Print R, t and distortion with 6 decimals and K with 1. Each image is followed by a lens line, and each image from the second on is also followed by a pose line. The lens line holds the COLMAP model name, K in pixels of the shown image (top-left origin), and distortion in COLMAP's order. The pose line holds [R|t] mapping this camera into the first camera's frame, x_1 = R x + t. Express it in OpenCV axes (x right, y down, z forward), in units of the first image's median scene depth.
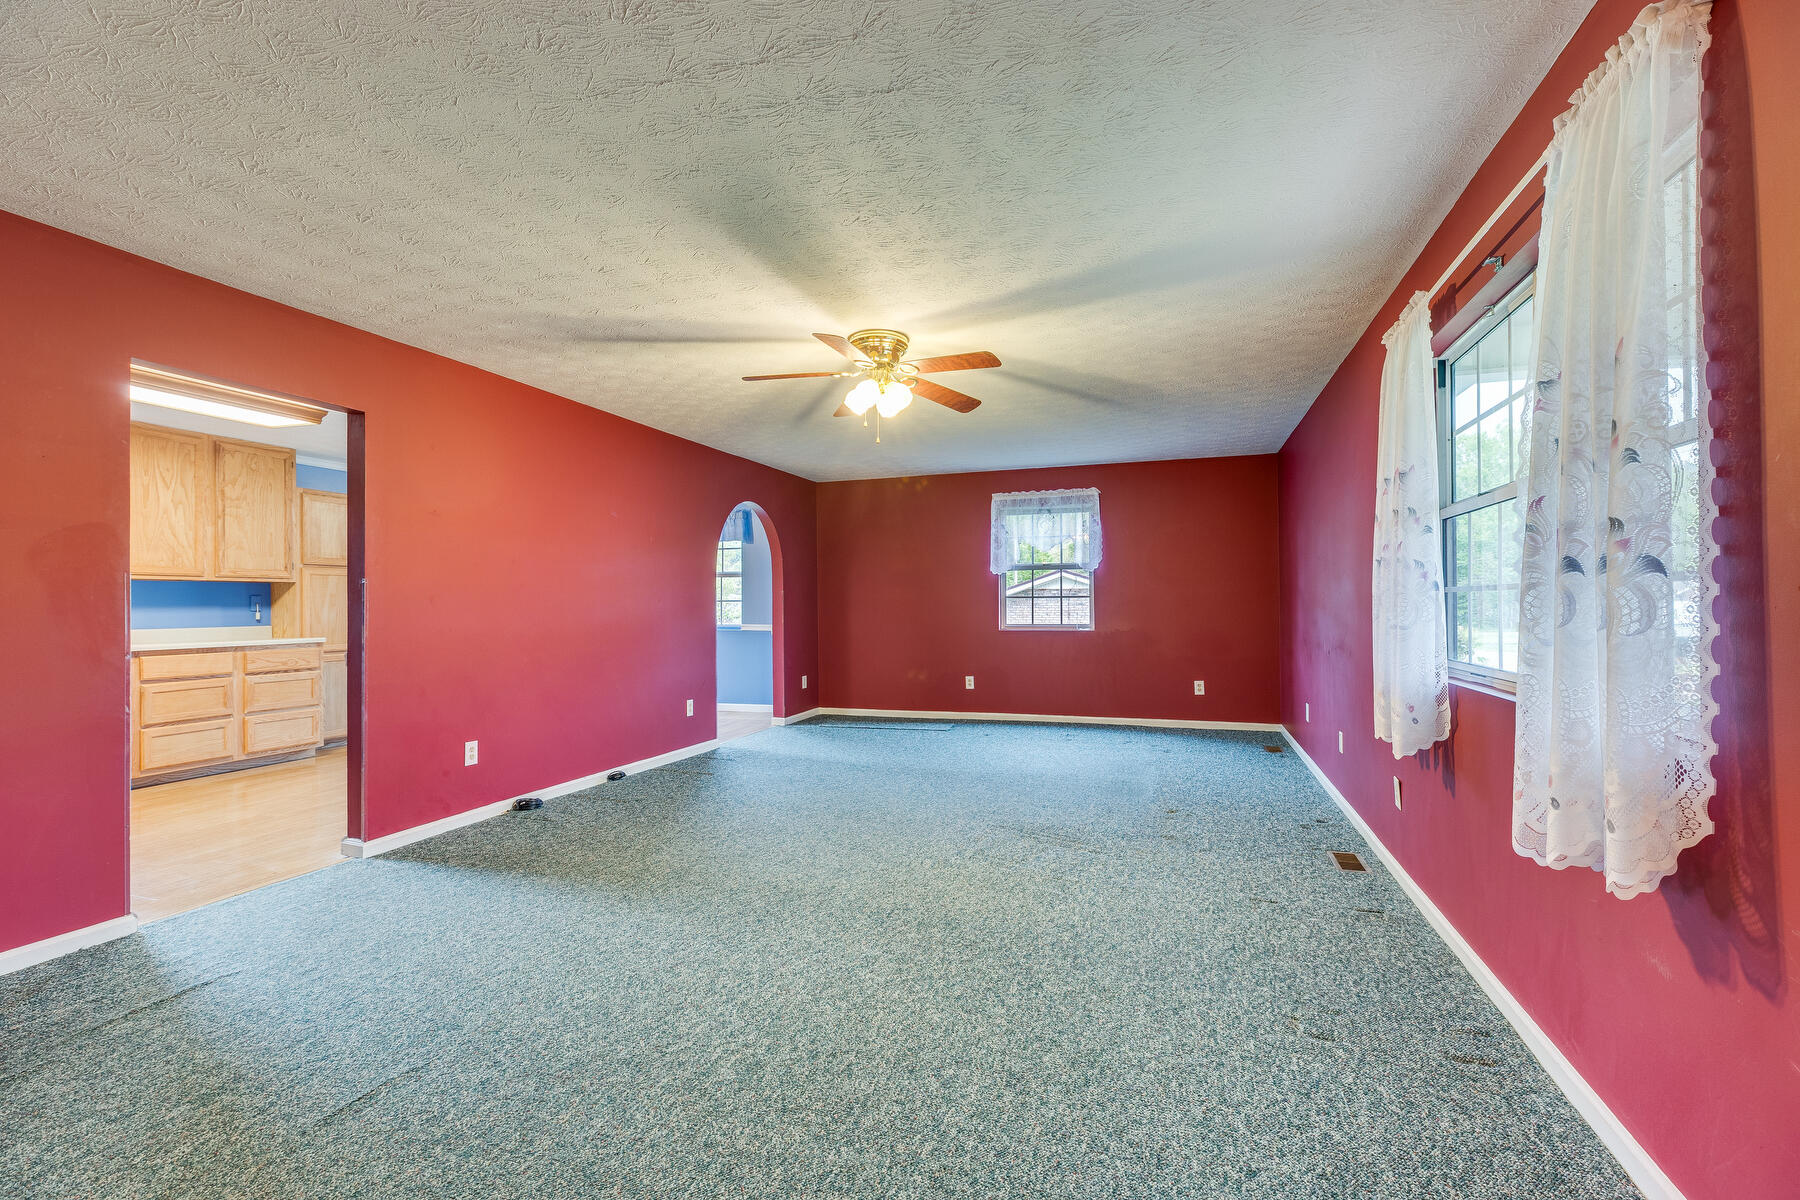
lens RADIAL K [[803.5, 0, 900.0], [0, 803.5, 600.0], [0, 0, 1]] dist [0.003232, 0.000085]
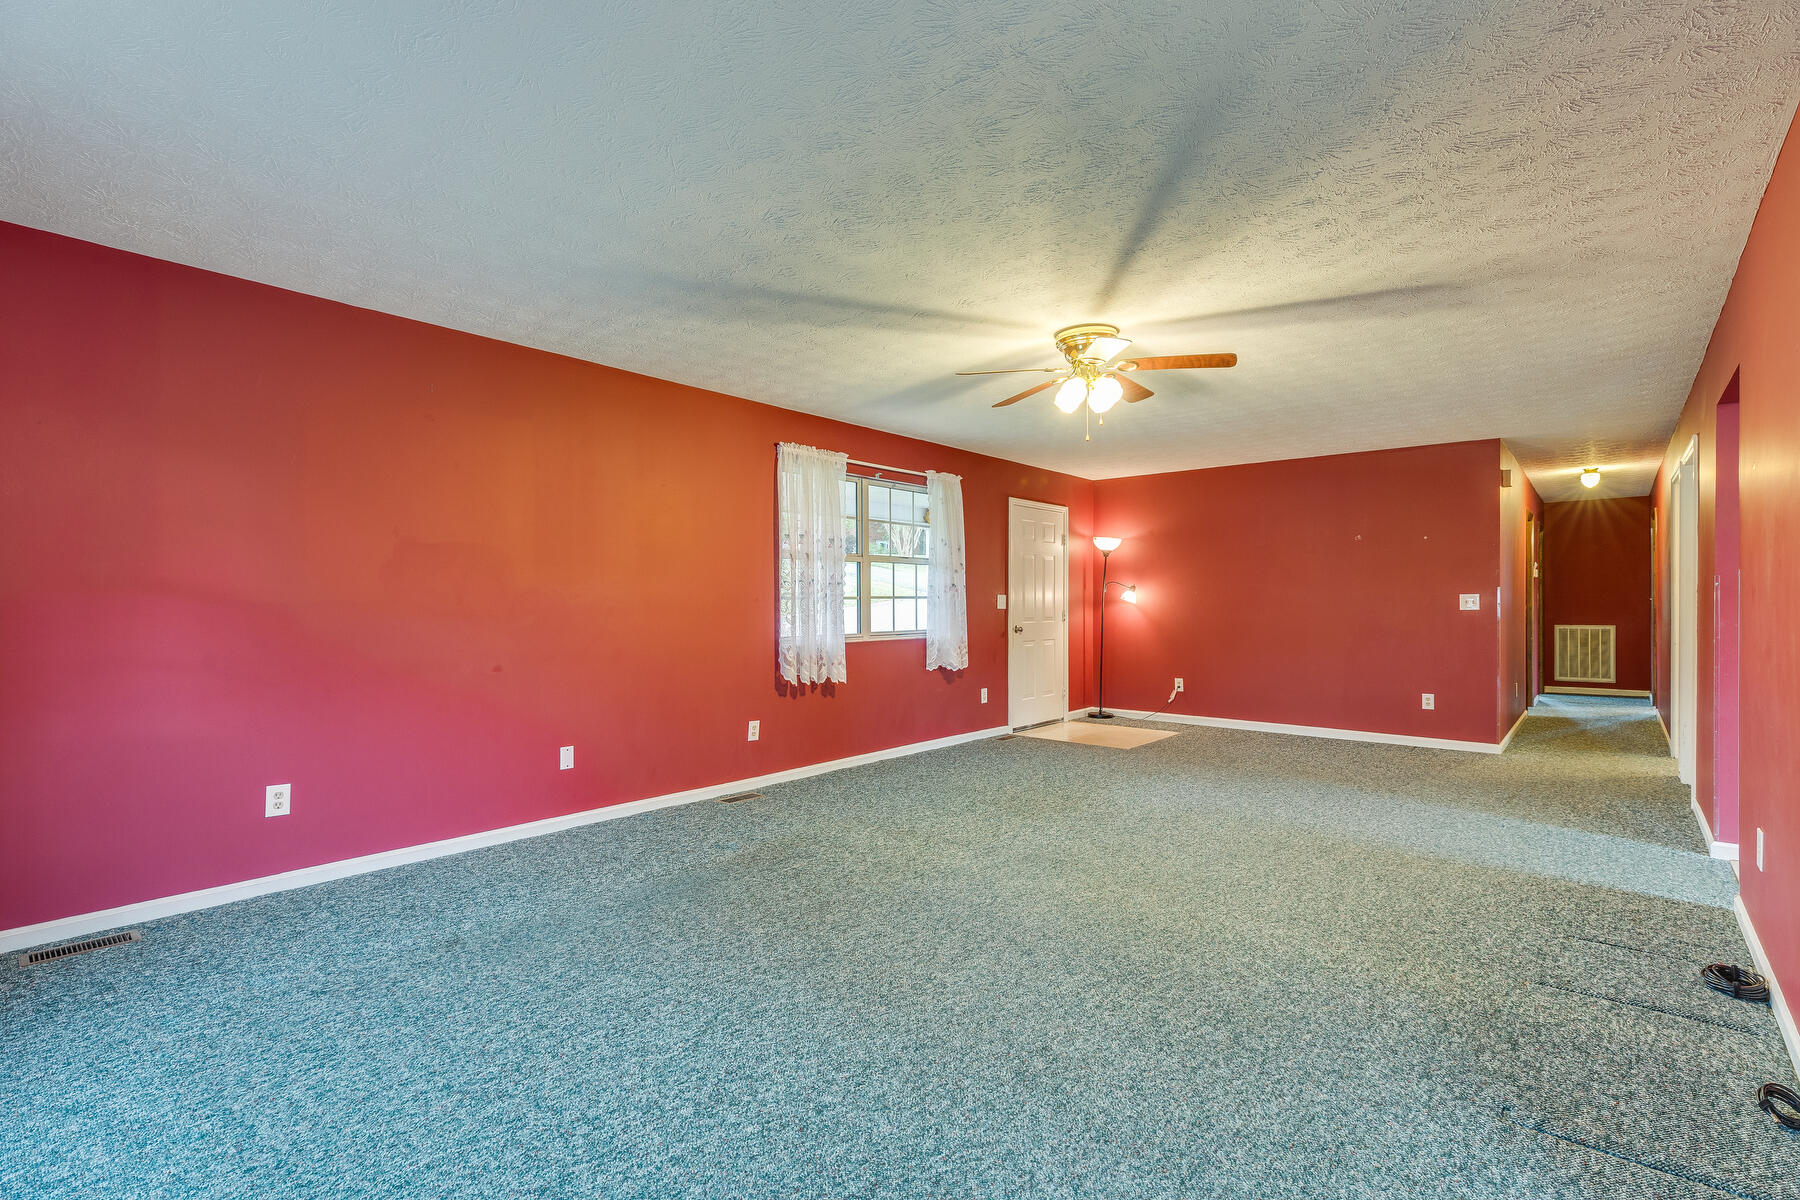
lens RADIAL K [[834.5, 0, 900.0], [0, 834.5, 600.0], [0, 0, 1]] dist [0.027959, -0.000370]
pose [[-0.929642, 0.007510, 0.368388, -0.187379], [0.005584, 0.999965, -0.006292, 0.003792], [-0.368422, -0.003792, -0.929651, 2.008529]]
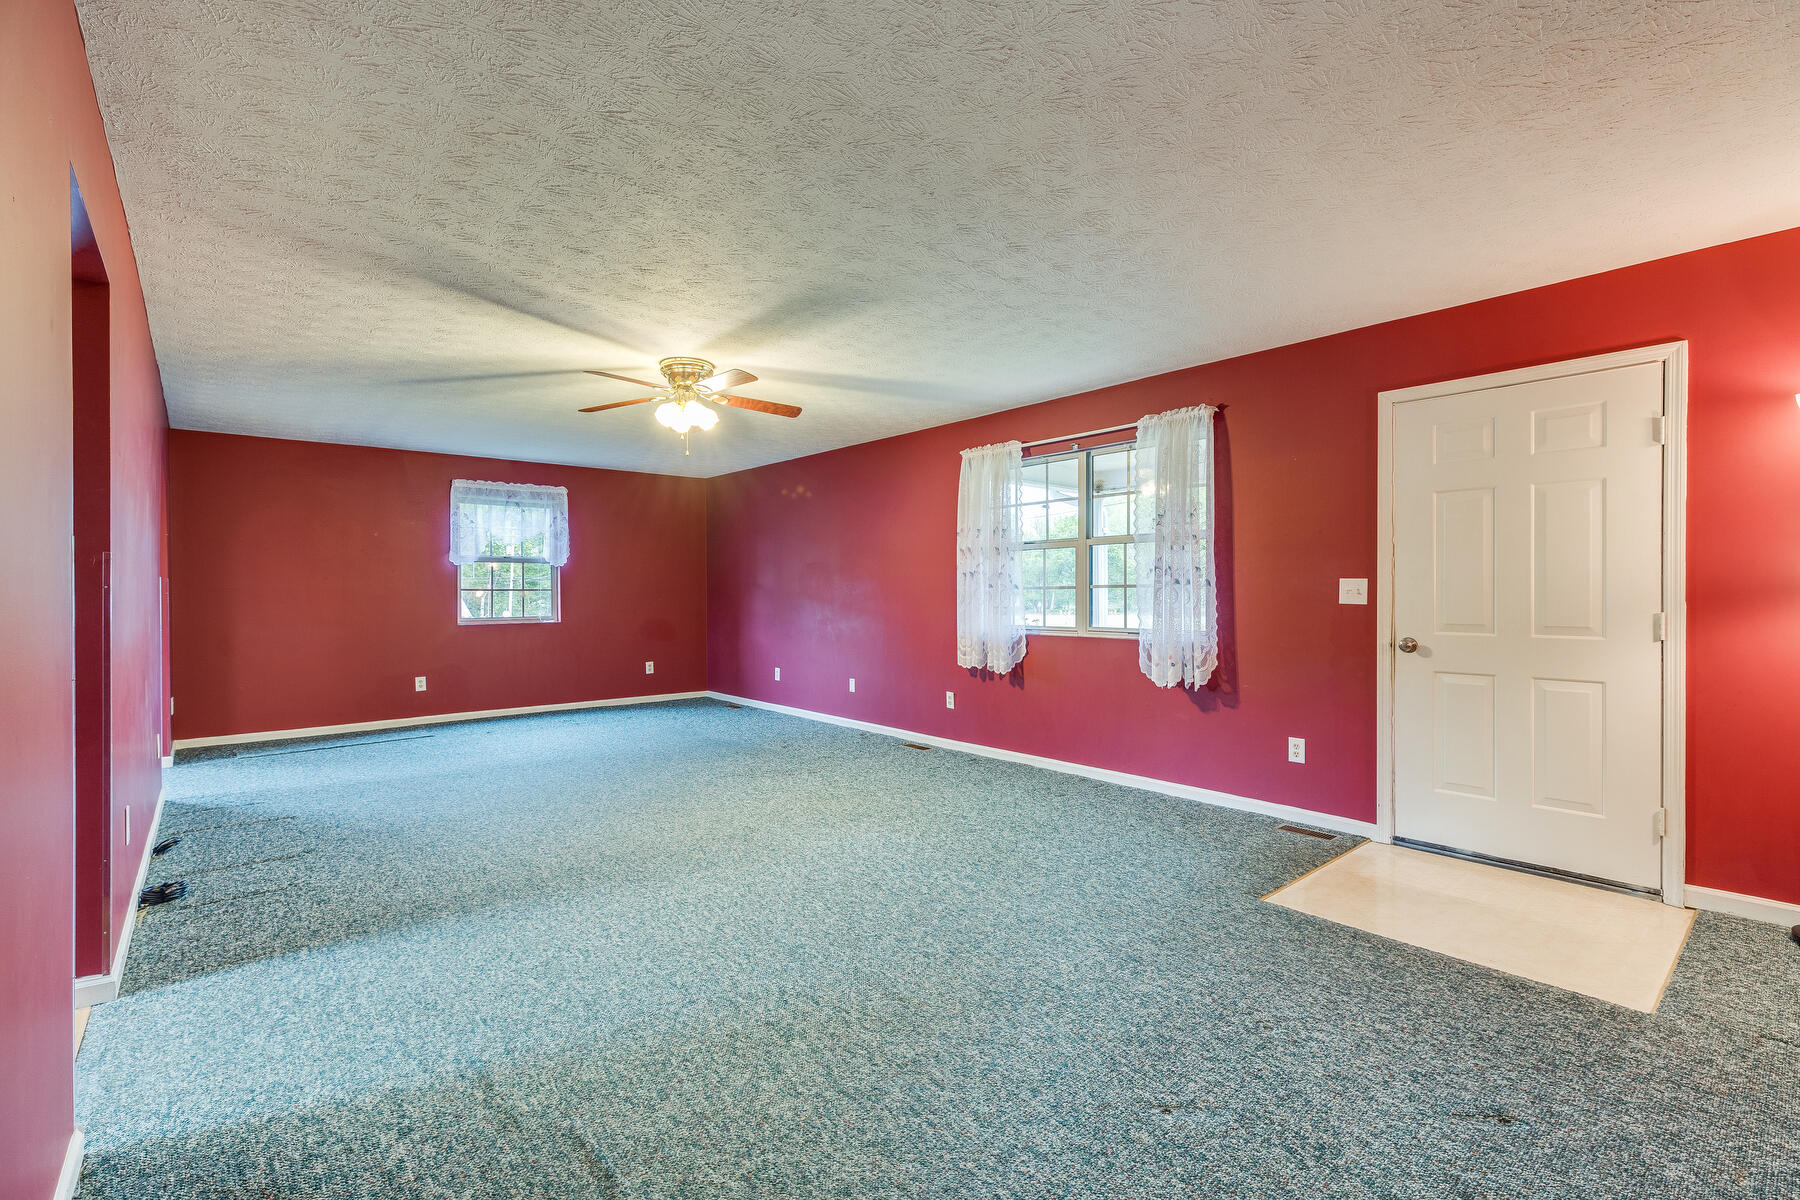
lens RADIAL K [[803.5, 0, 900.0], [0, 803.5, 600.0], [0, 0, 1]] dist [0.003232, 0.000085]
pose [[0.511892, -0.002280, 0.859047, -0.842629], [-0.003377, 0.999983, 0.004666, 0.004932], [-0.859043, -0.005289, 0.511876, 0.146887]]
